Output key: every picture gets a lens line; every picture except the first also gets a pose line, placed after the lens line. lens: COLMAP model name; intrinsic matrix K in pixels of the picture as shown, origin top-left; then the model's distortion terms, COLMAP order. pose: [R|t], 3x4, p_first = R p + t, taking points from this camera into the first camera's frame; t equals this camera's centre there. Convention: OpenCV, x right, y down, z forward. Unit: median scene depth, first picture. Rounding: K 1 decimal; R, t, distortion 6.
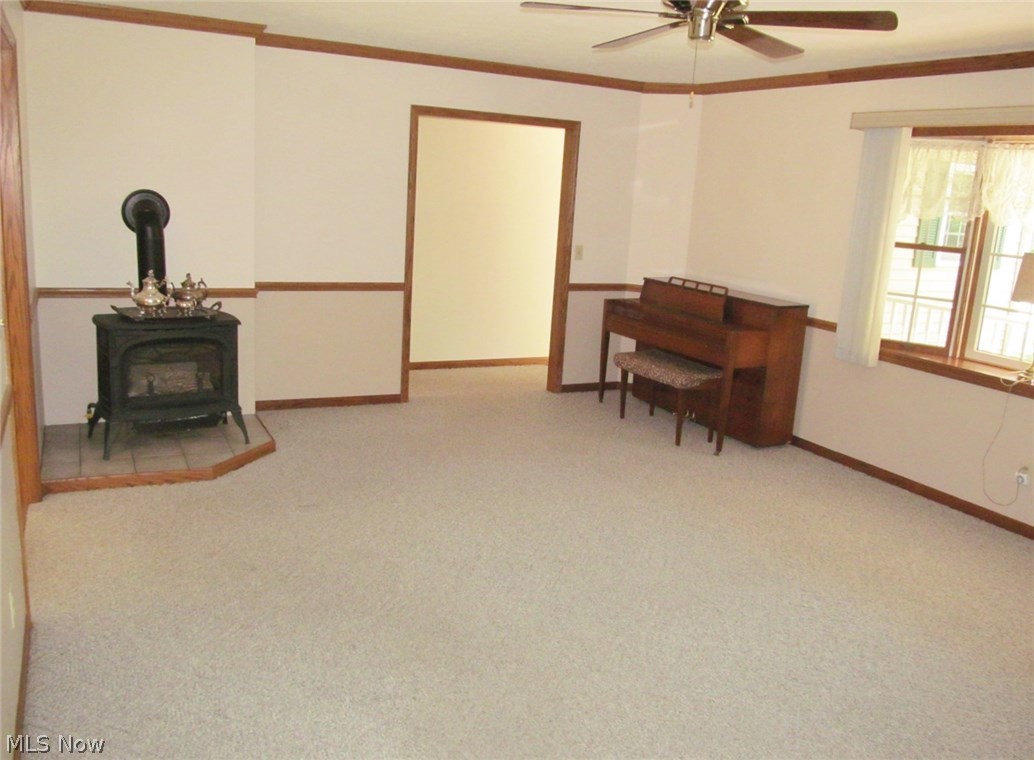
lens RADIAL K [[855.9, 0, 524.9], [0, 855.9, 377.1], [0, 0, 1]] dist [-0.065506, 0.026921]
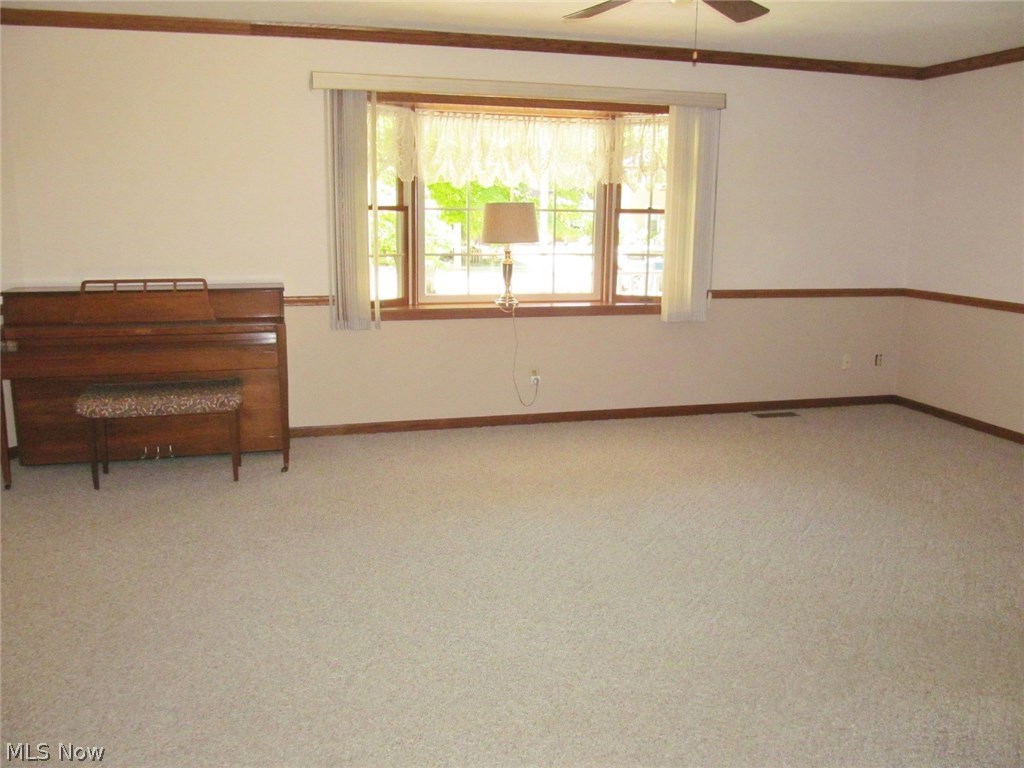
lens RADIAL K [[847.6, 0, 514.7], [0, 847.6, 384.3], [0, 0, 1]] dist [-0.065506, 0.026921]
pose [[0.211938, -0.259211, 0.942280, -0.491940], [0.212101, 0.953402, 0.214565, -0.122029], [-0.953989, 0.154384, 0.257041, 0.546405]]
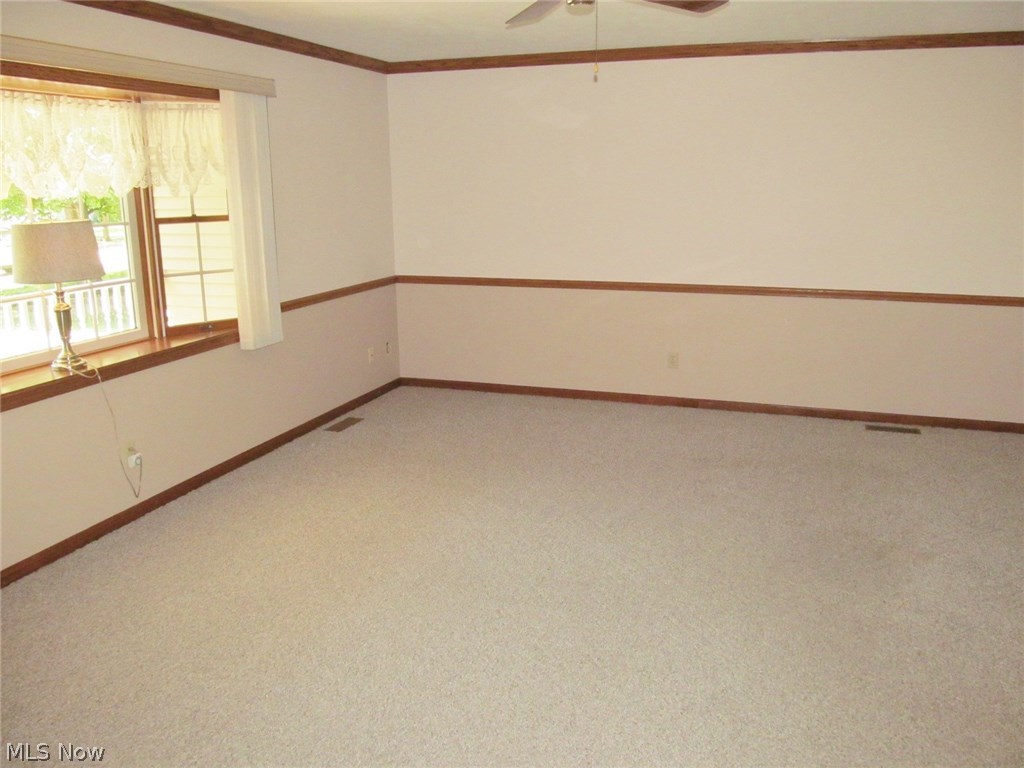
lens RADIAL K [[847.6, 0, 511.9], [0, 847.6, 391.6], [0, 0, 1]] dist [-0.065506, 0.026921]
pose [[-0.688355, -0.239522, 0.684688, -0.251174], [0.116219, 0.895298, 0.430041, -0.235890], [-0.716004, 0.375594, -0.588445, 0.953634]]
